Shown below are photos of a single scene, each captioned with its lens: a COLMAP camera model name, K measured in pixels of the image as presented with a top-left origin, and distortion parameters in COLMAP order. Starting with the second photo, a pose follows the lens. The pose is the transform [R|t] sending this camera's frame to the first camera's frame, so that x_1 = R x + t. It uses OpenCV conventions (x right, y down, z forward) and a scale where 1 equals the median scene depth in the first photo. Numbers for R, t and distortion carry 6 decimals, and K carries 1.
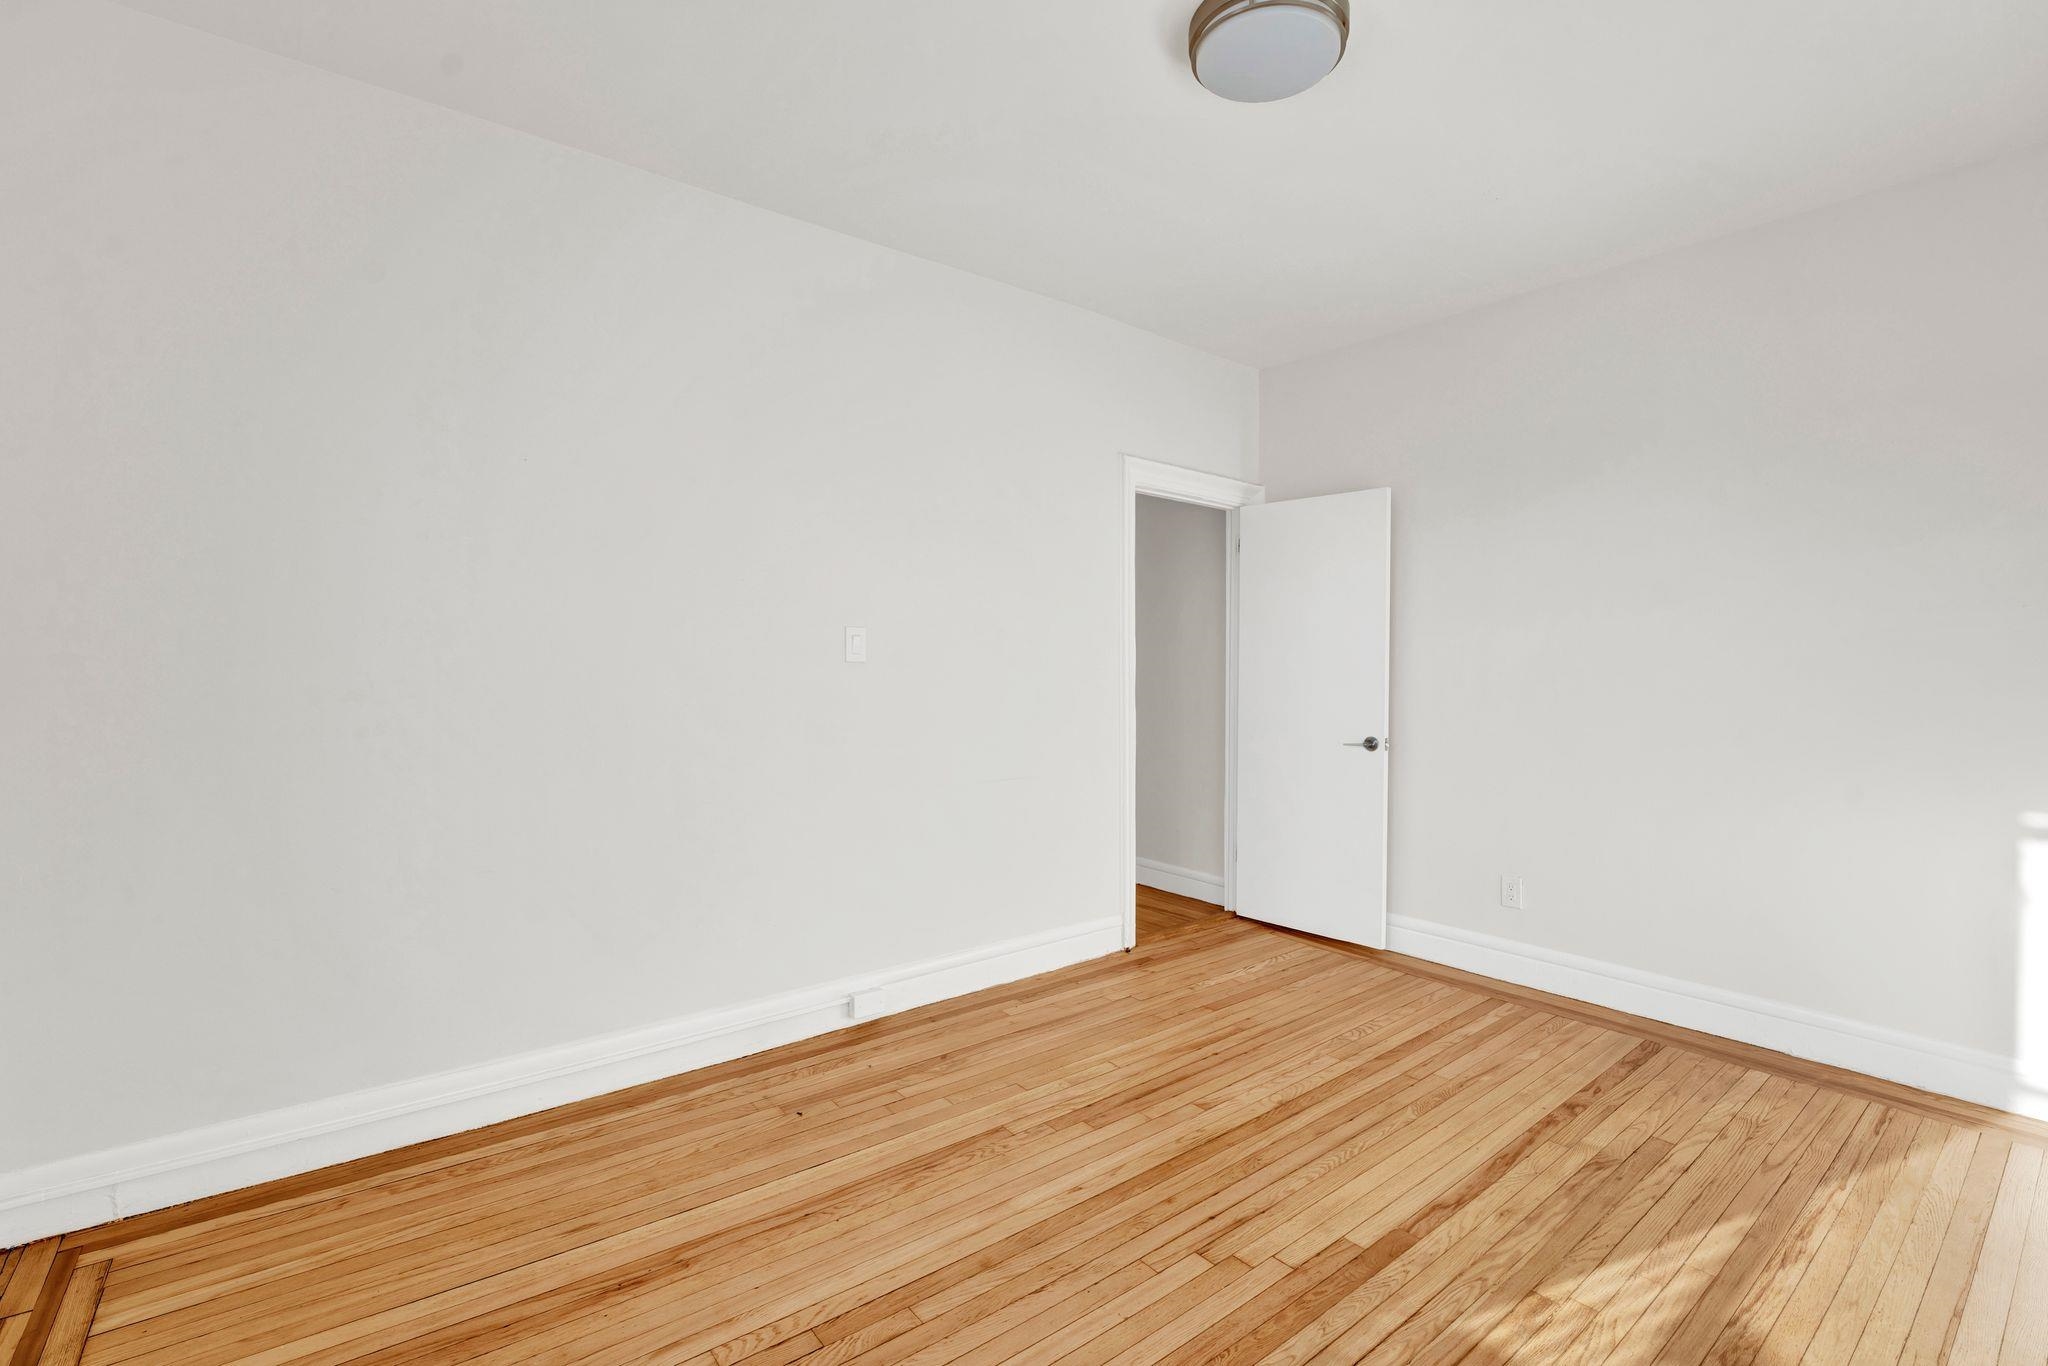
lens RADIAL K [[875.2, 0, 995.1], [0, 875.2, 664.8], [0, 0, 1]] dist [-0.032696, 0.005630]
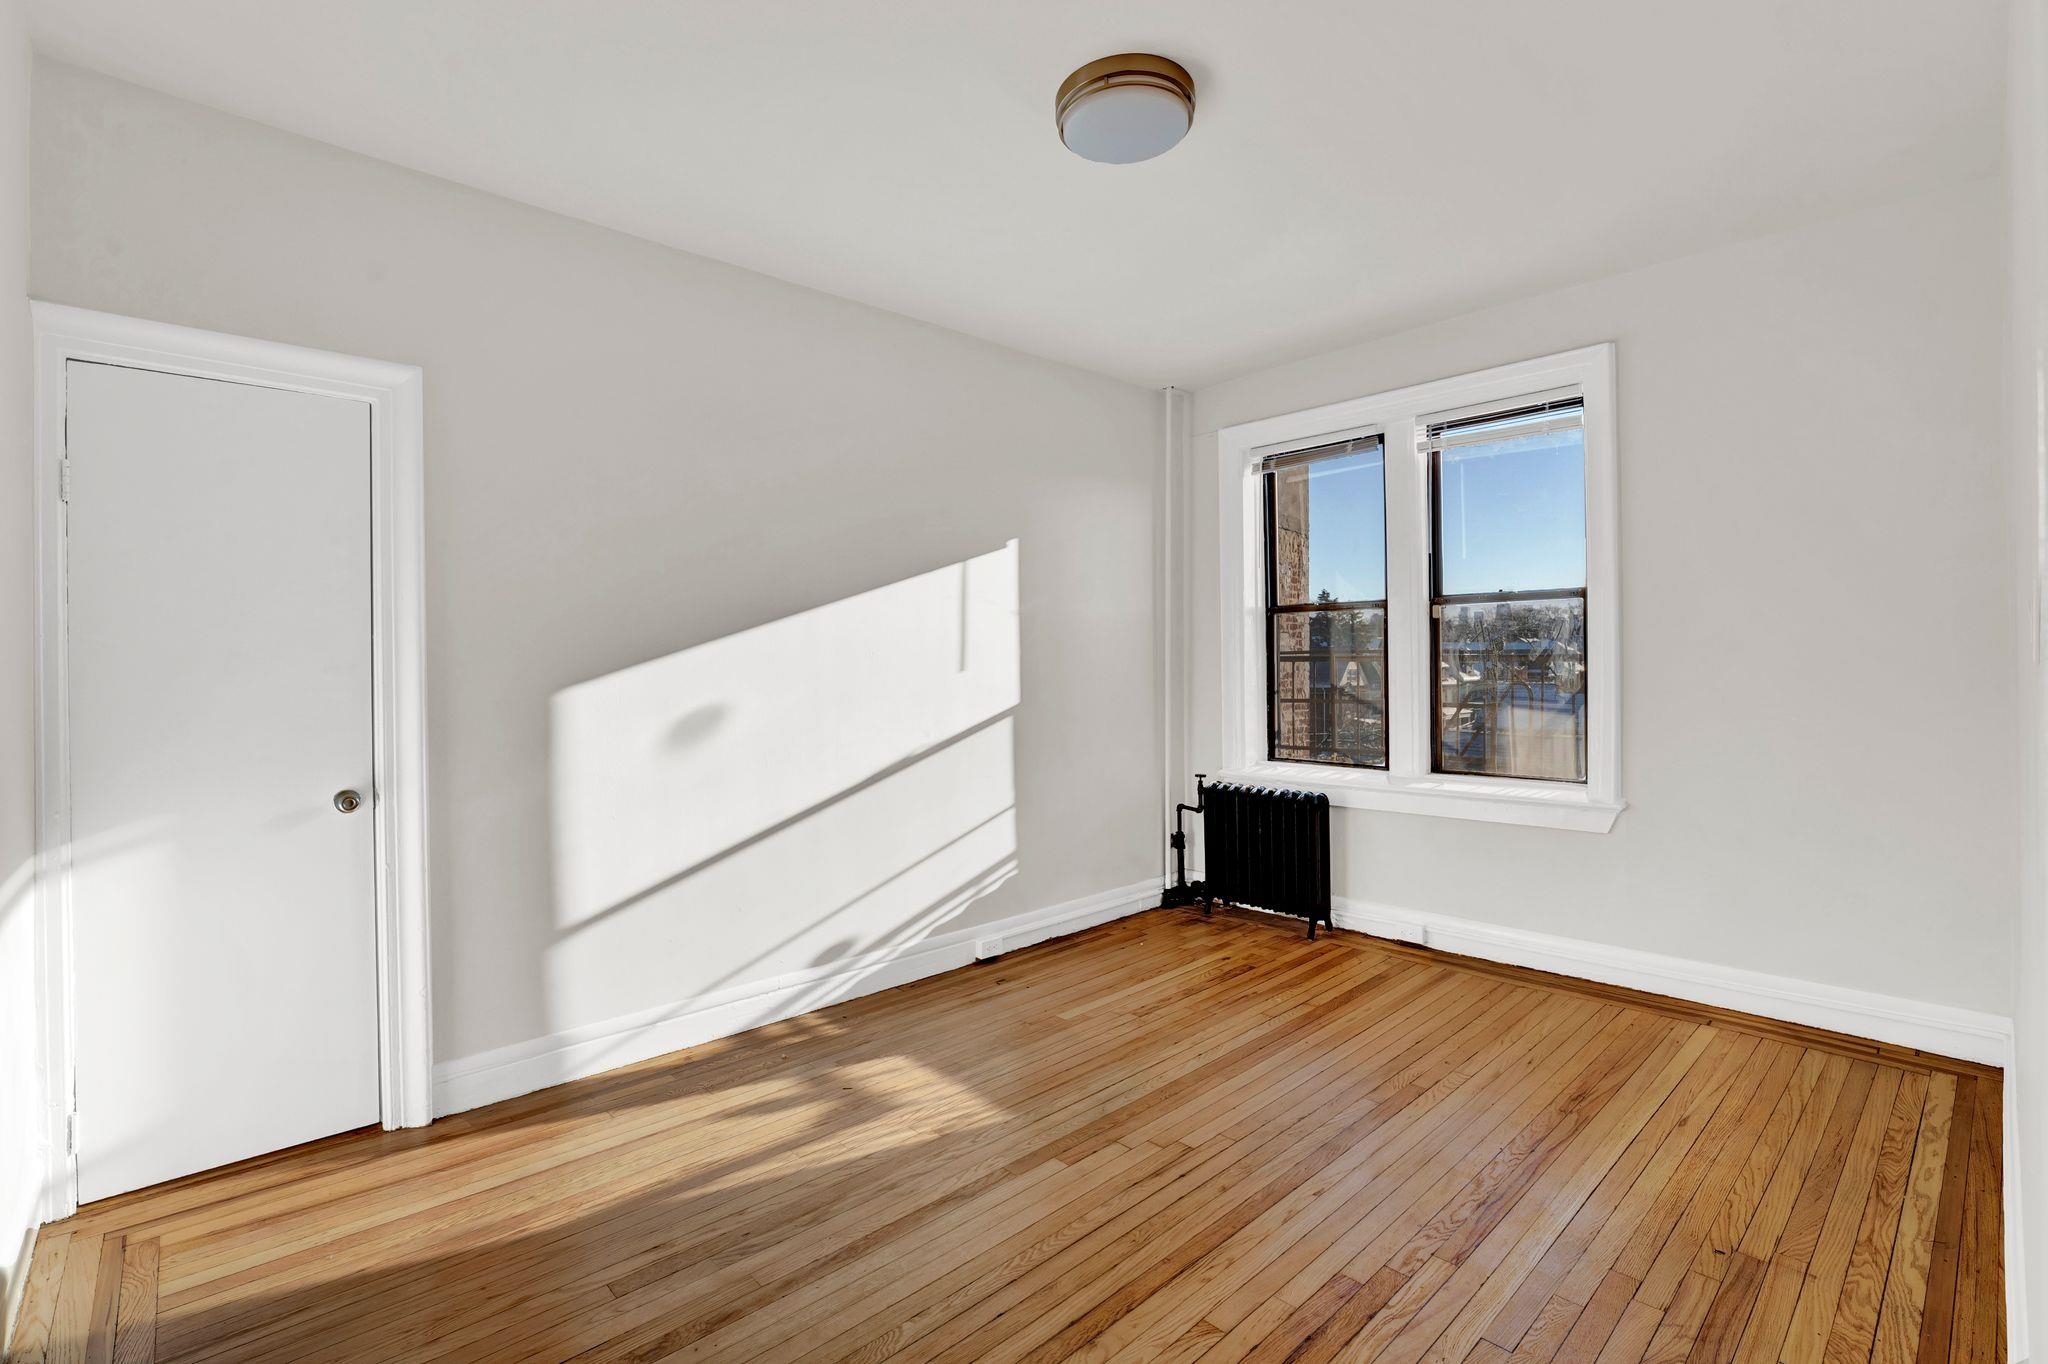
lens RADIAL K [[875.2, 0, 995.1], [0, 875.2, 663.8], [0, 0, 1]] dist [-0.032696, 0.005630]
pose [[-0.996921, 0.010286, -0.077738, 0.553221], [0.010432, 0.999945, -0.001470, -0.005992], [0.077719, -0.002276, -0.996973, 2.026443]]
